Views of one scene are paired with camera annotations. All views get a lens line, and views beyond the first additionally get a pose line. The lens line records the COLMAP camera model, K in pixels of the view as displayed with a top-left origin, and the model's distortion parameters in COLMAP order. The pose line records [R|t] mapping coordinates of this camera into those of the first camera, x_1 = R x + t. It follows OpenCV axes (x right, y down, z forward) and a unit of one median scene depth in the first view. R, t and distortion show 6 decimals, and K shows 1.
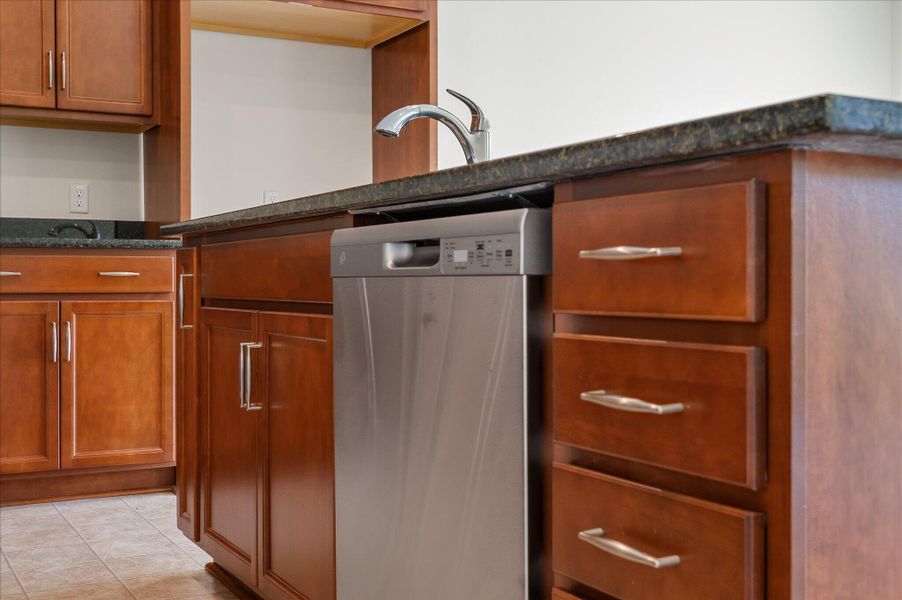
lens RADIAL K [[1082.8, 0, 451.0], [0, 1082.8, 300.0], [0, 0, 1]] dist [0.002614, 0.002789]
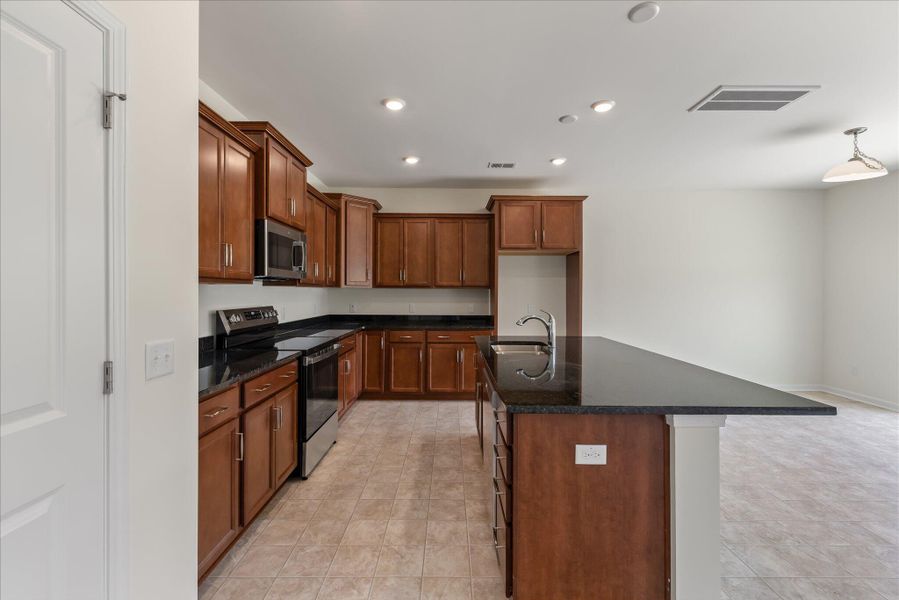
lens RADIAL K [[390.9, 0, 449.5], [0, 390.9, 300.0], [0, 0, 1]] dist [-0.000162, -0.000188]
pose [[0.876110, 0.010227, -0.482003, 0.217087], [-0.007400, 0.999942, 0.007766, -0.151158], [0.482055, -0.003237, 0.876135, -0.125283]]
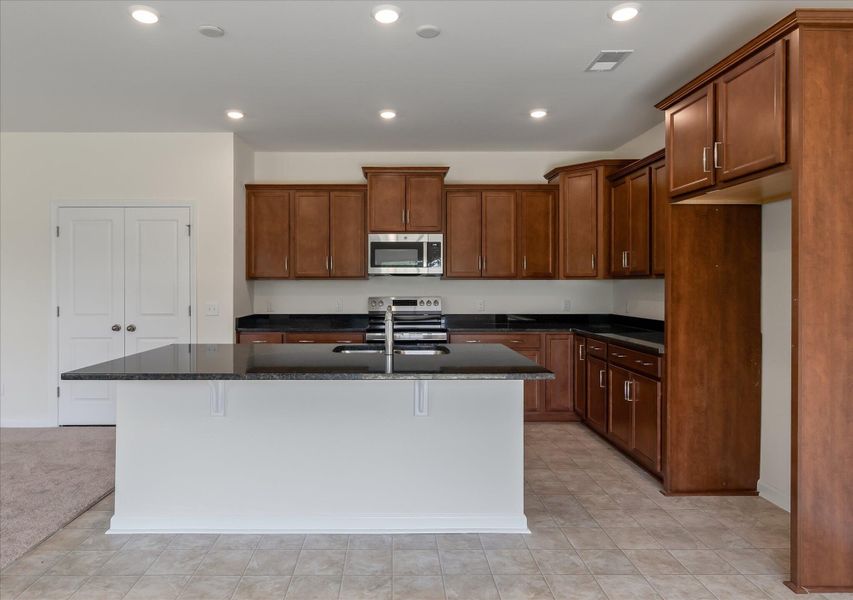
lens RADIAL K [[514.4, 0, 394.1], [0, 514.4, 289.2], [0, 0, 1]] dist [0.001631, 0.000381]
pose [[-0.482976, 0.002281, -0.875631, 0.712781], [-0.013037, 0.999867, 0.009795, -0.161291], [0.875536, 0.016147, -0.482882, 1.069892]]
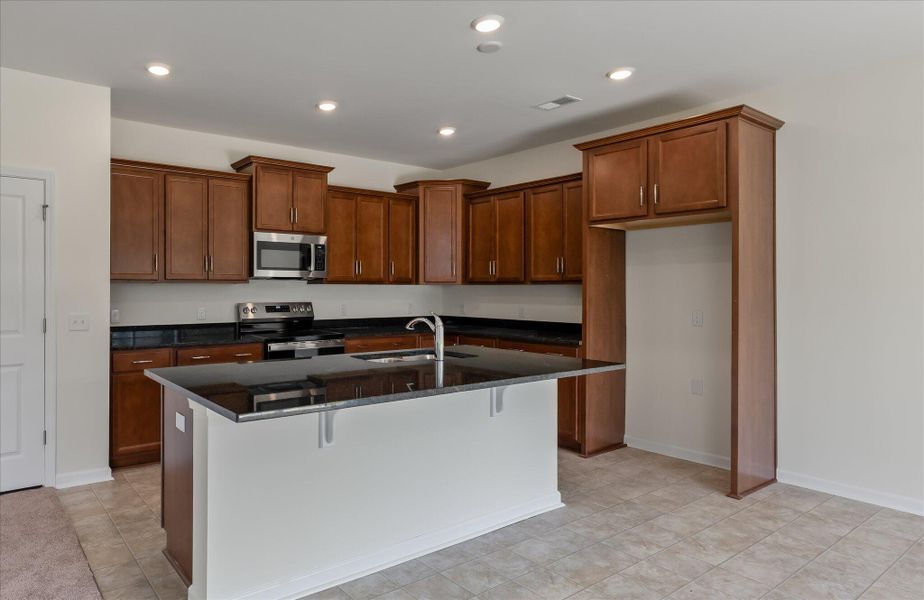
lens RADIAL K [[547.5, 0, 331.3], [0, 547.5, 291.6], [0, 0, 1]] dist [0.001365, 0.000041]
pose [[0.074113, 0.000334, -0.997250, 0.846474], [-0.013375, 0.999910, -0.000659, -0.154688], [0.997160, 0.013387, 0.074111, 0.433311]]
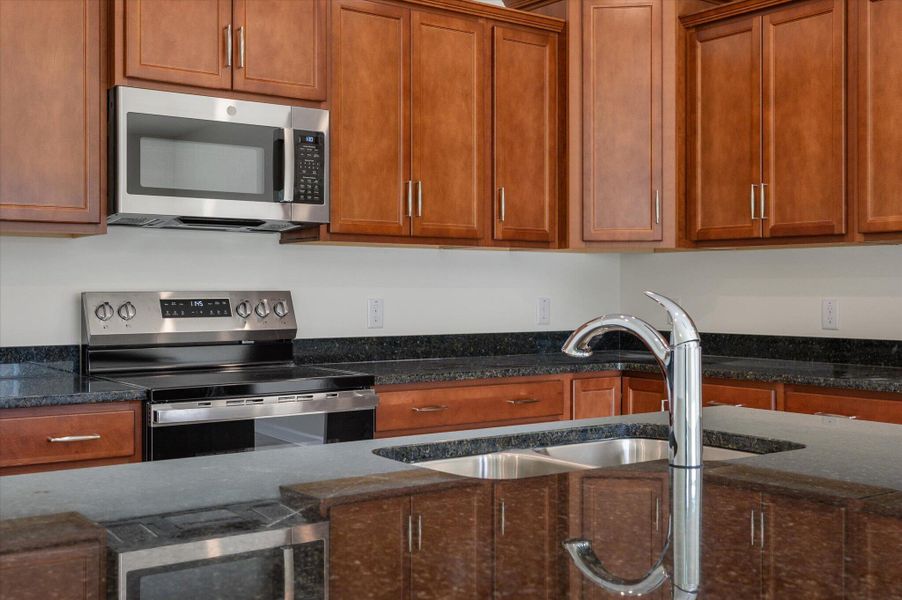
lens RADIAL K [[1053.5, 0, 444.7], [0, 1053.5, 298.5], [0, 0, 1]] dist [0.000086, 0.012549]
pose [[0.150013, 0.004070, -0.988676, 0.457431], [-0.011025, 0.999936, 0.002444, -0.123657], [0.988623, 0.010534, 0.150048, 0.483991]]
